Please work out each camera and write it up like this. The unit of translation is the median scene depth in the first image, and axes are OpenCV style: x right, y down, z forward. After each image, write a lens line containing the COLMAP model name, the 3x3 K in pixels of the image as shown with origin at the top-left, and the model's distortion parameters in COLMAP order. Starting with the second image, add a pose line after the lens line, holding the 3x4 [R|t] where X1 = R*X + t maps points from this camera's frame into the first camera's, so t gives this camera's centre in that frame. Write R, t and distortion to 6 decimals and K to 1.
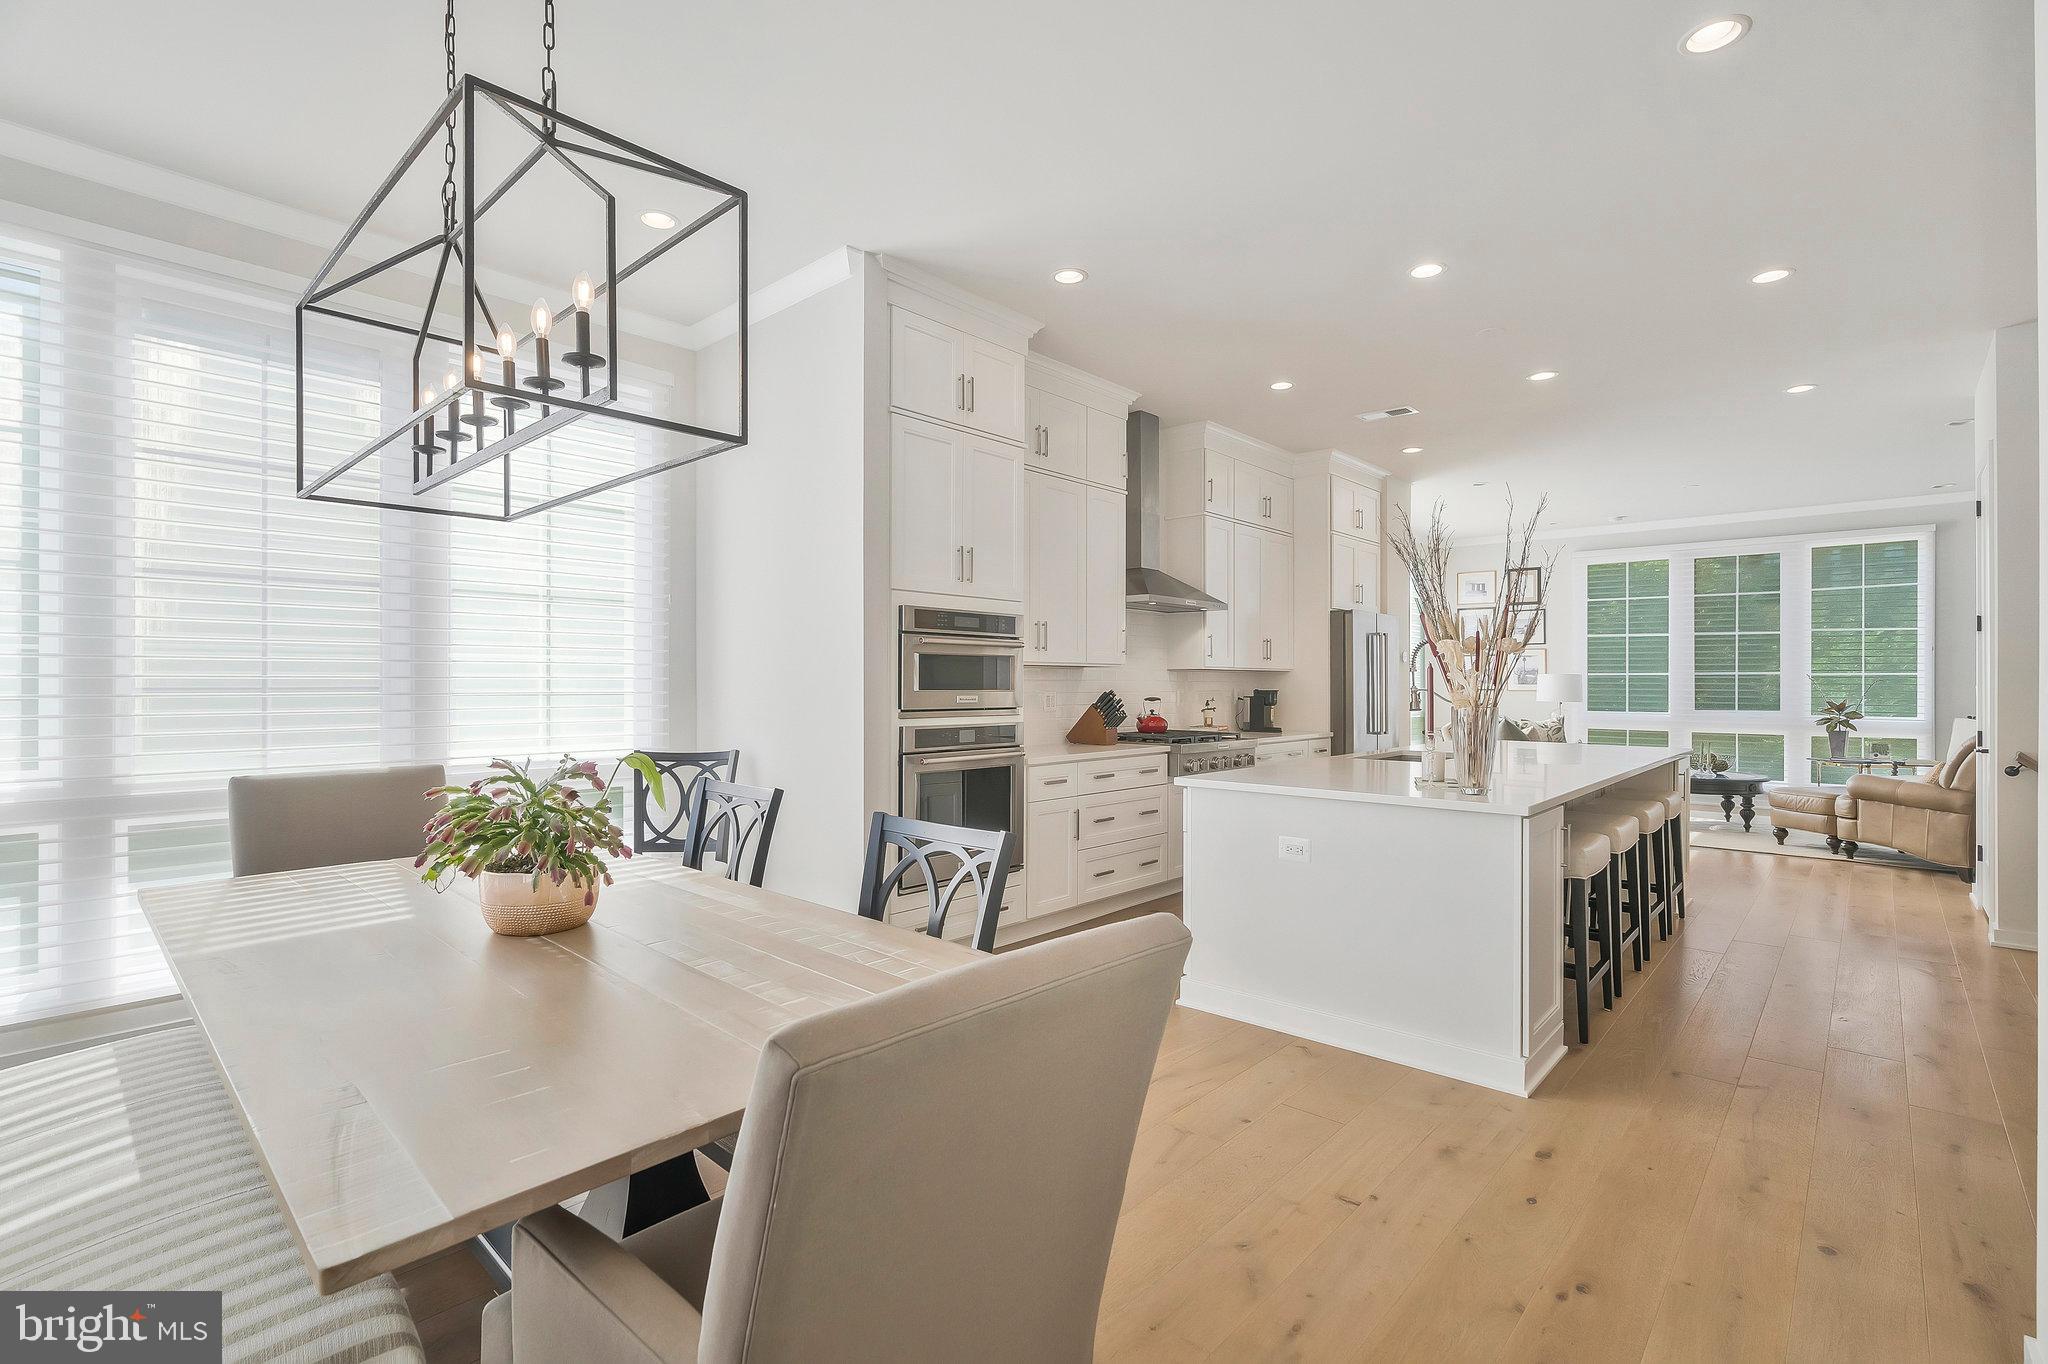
lens RADIAL K [[934.5, 0, 1035.9], [0, 934.5, 682.2], [0, 0, 1]] dist [-0.003494, 0.000572]
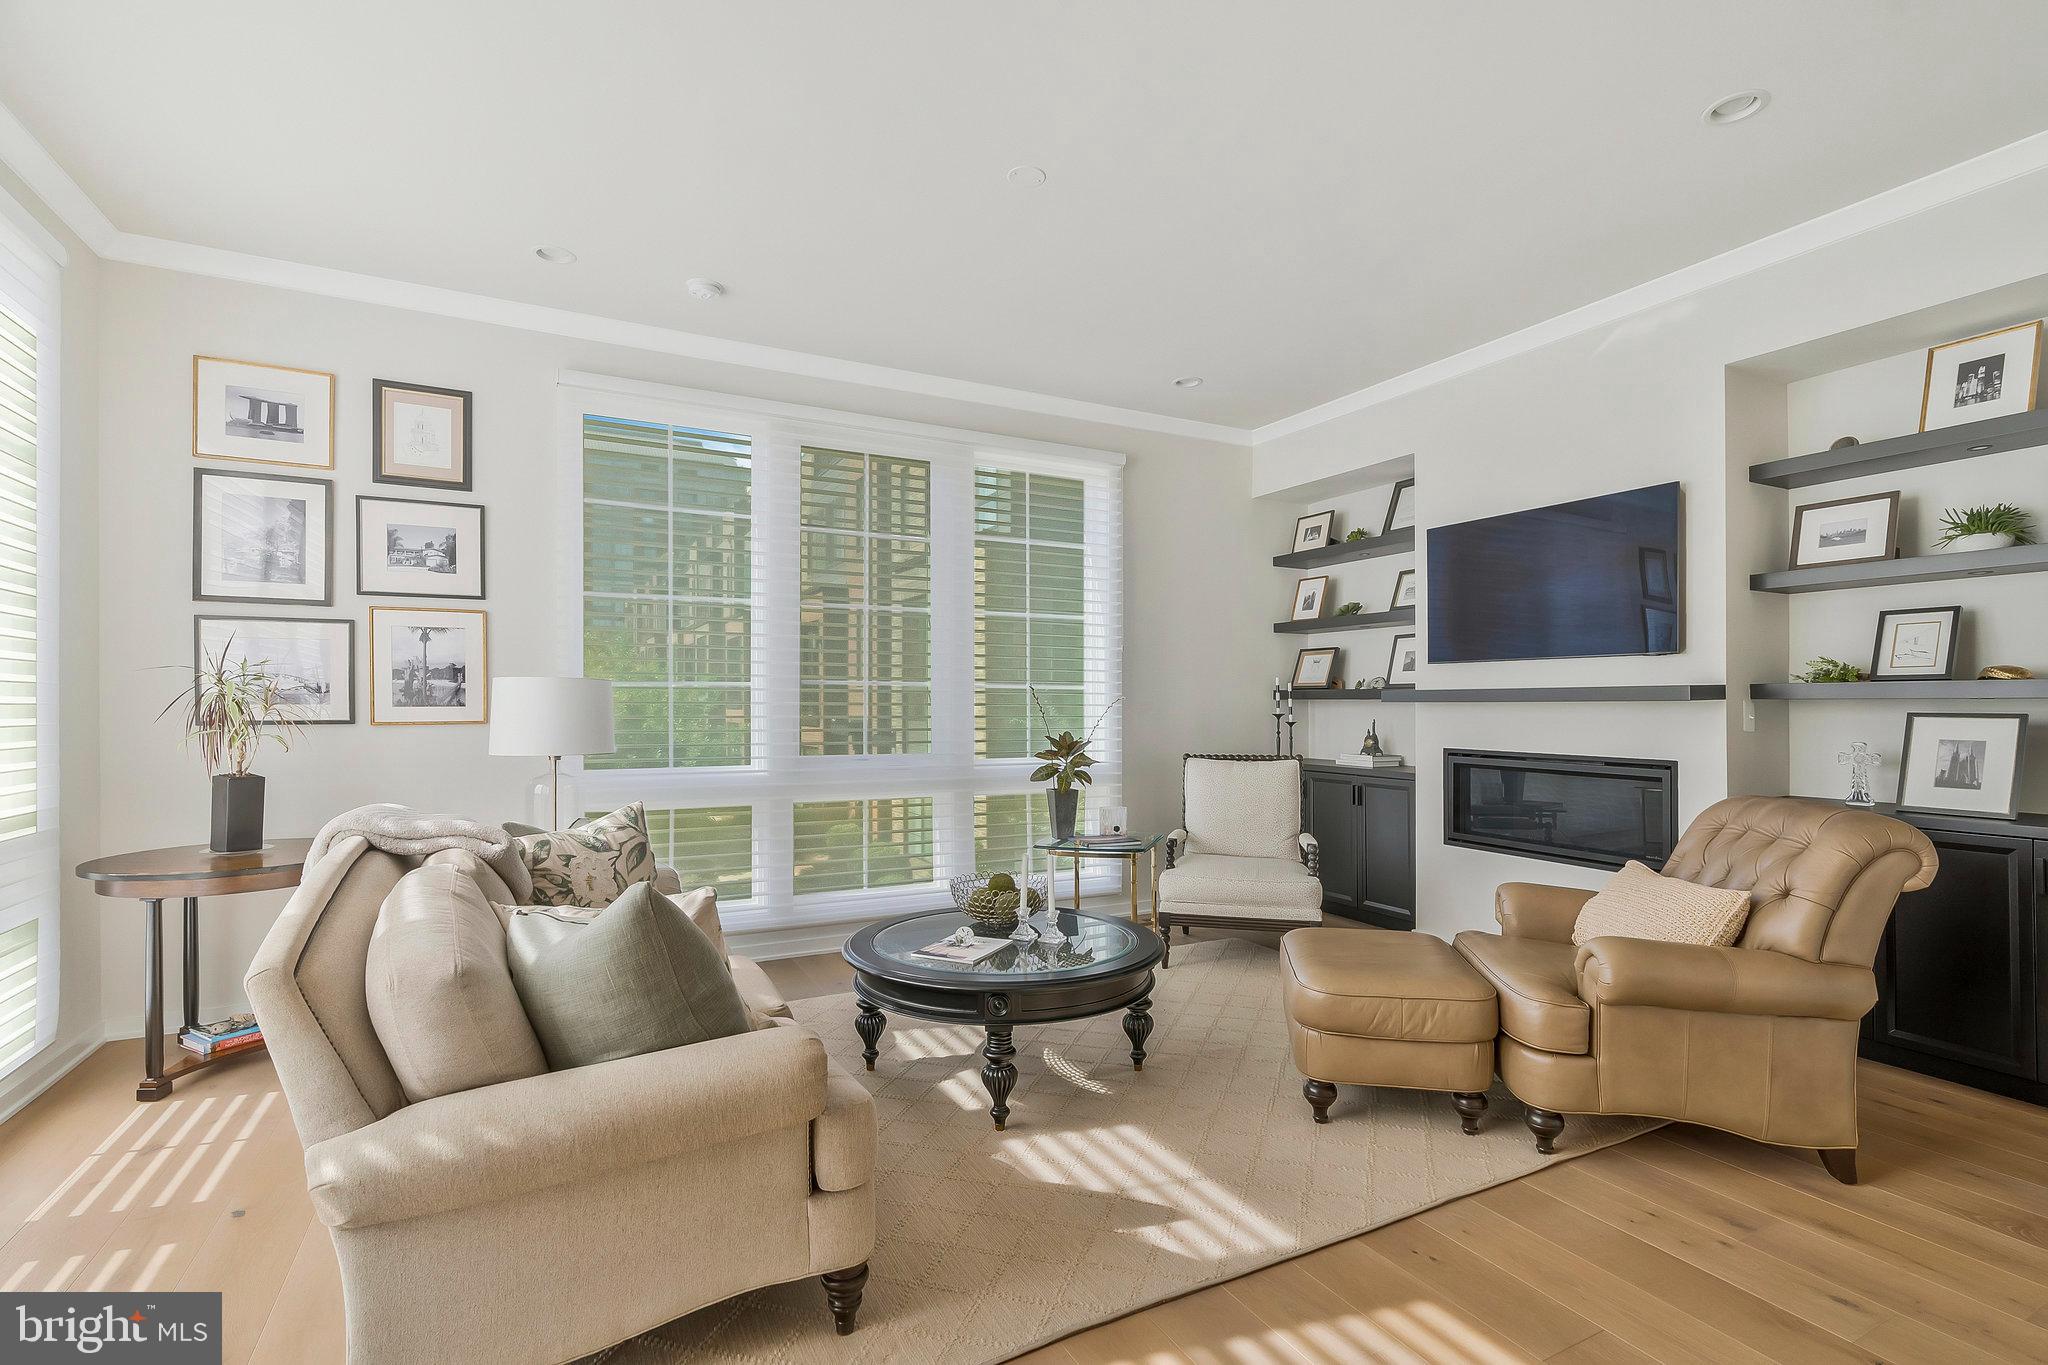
lens RADIAL K [[936.4, 0, 1027.8], [0, 936.4, 707.4], [0, 0, 1]] dist [-0.004690, 0.000243]
pose [[0.348219, -0.004983, 0.937400, 0.425579], [0.000795, 0.999987, 0.005020, 0.001327], [-0.937413, -0.001003, 0.348218, 1.050537]]
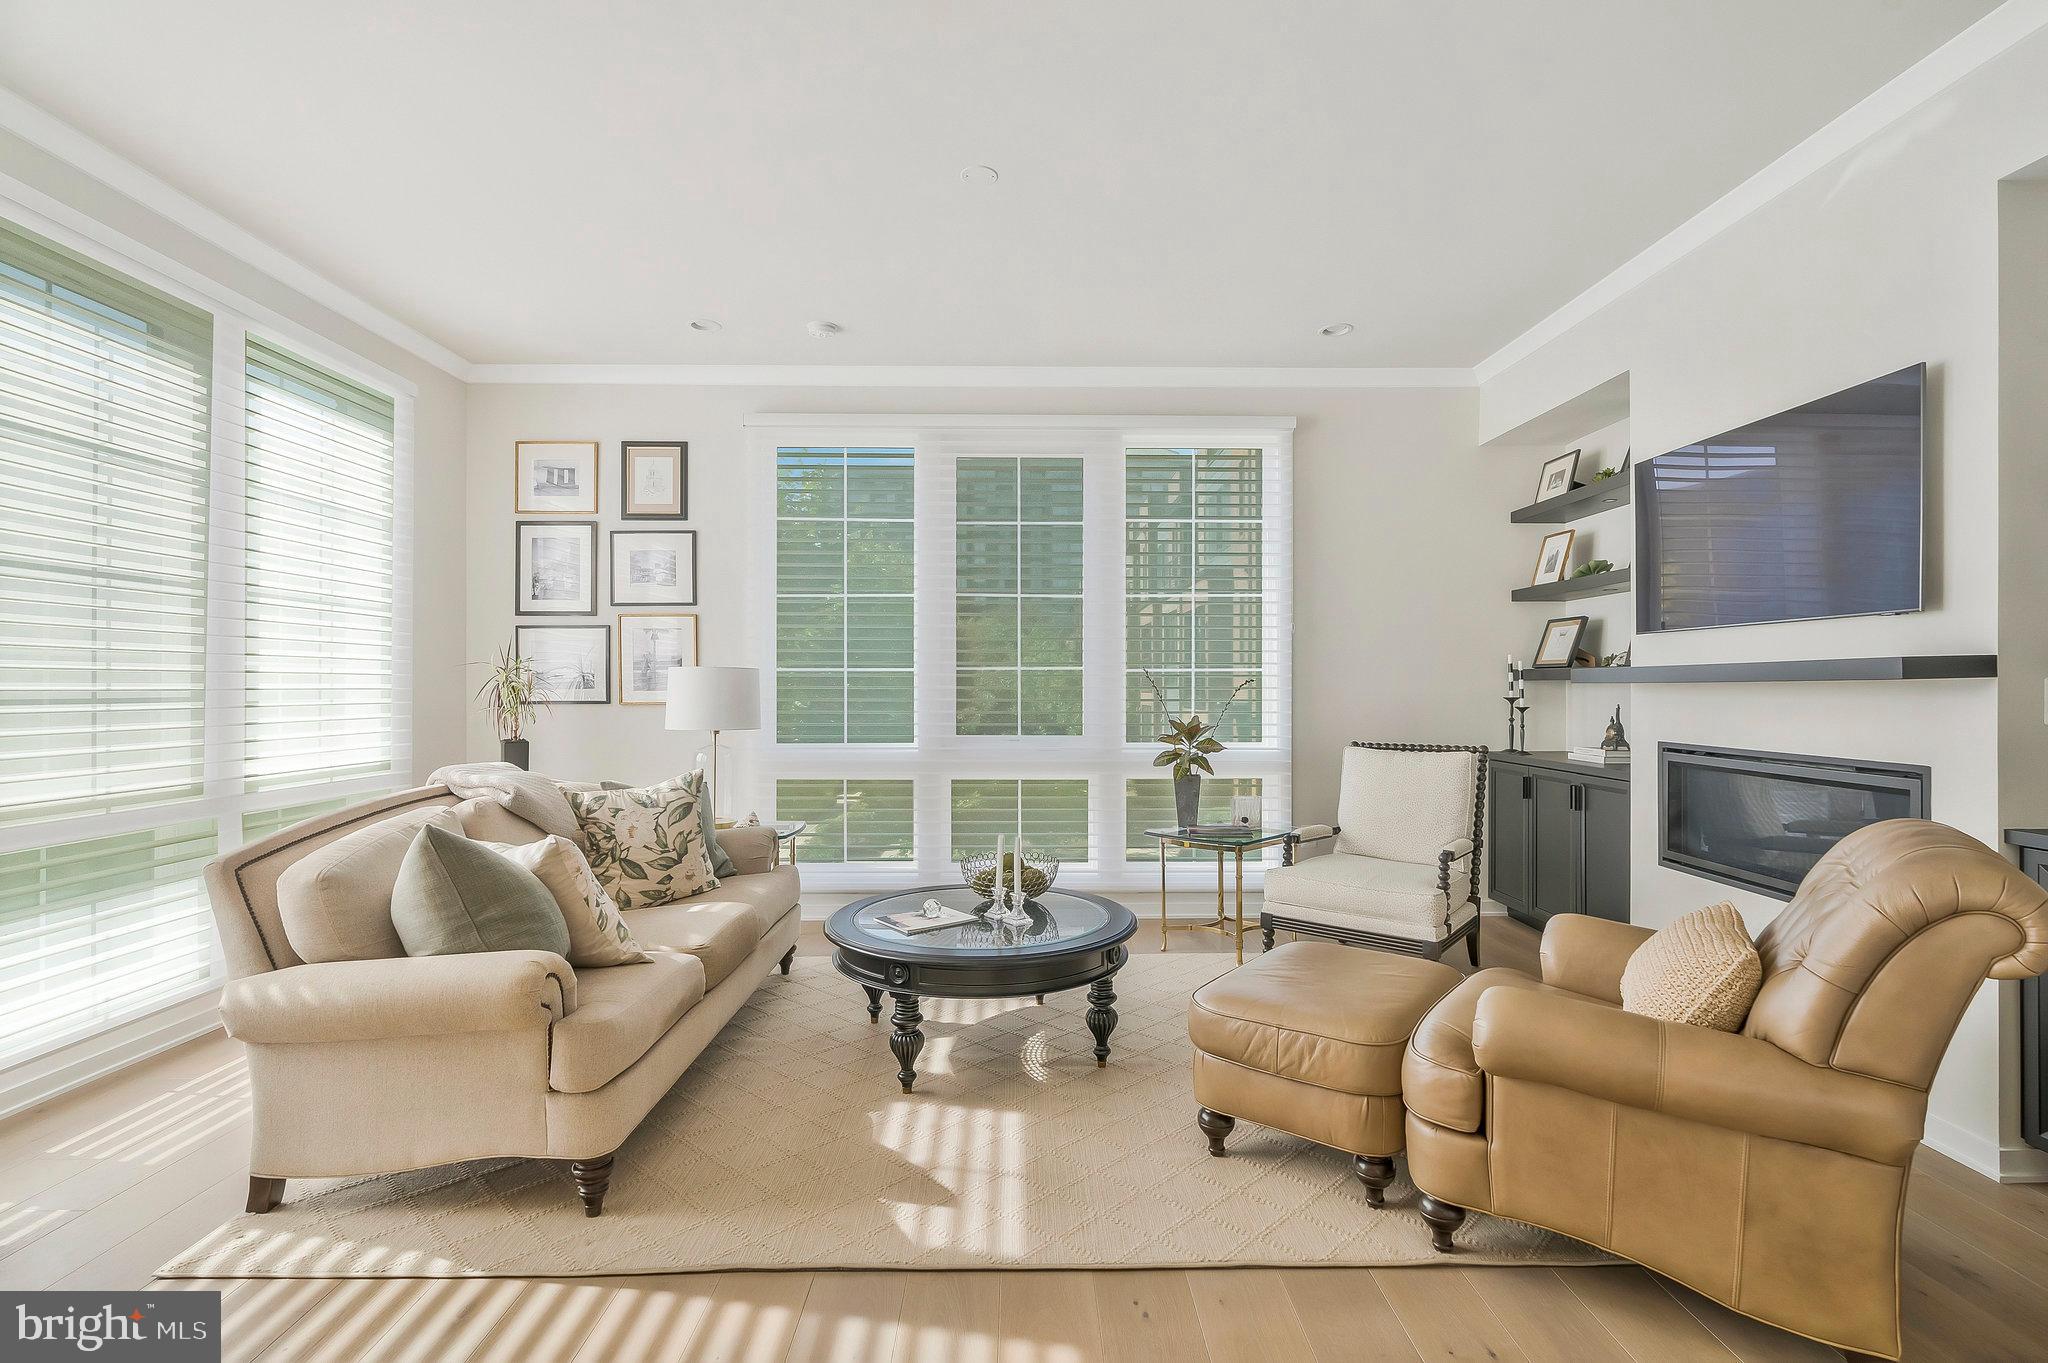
lens RADIAL K [[934.5, 0, 1035.9], [0, 934.5, 681.7], [0, 0, 1]] dist [-0.003494, 0.000572]
pose [[0.731557, 0.000546, 0.681780, 0.553546], [0.004578, 0.999973, -0.005714, 0.001960], [-0.681765, 0.007301, 0.731535, 0.850898]]
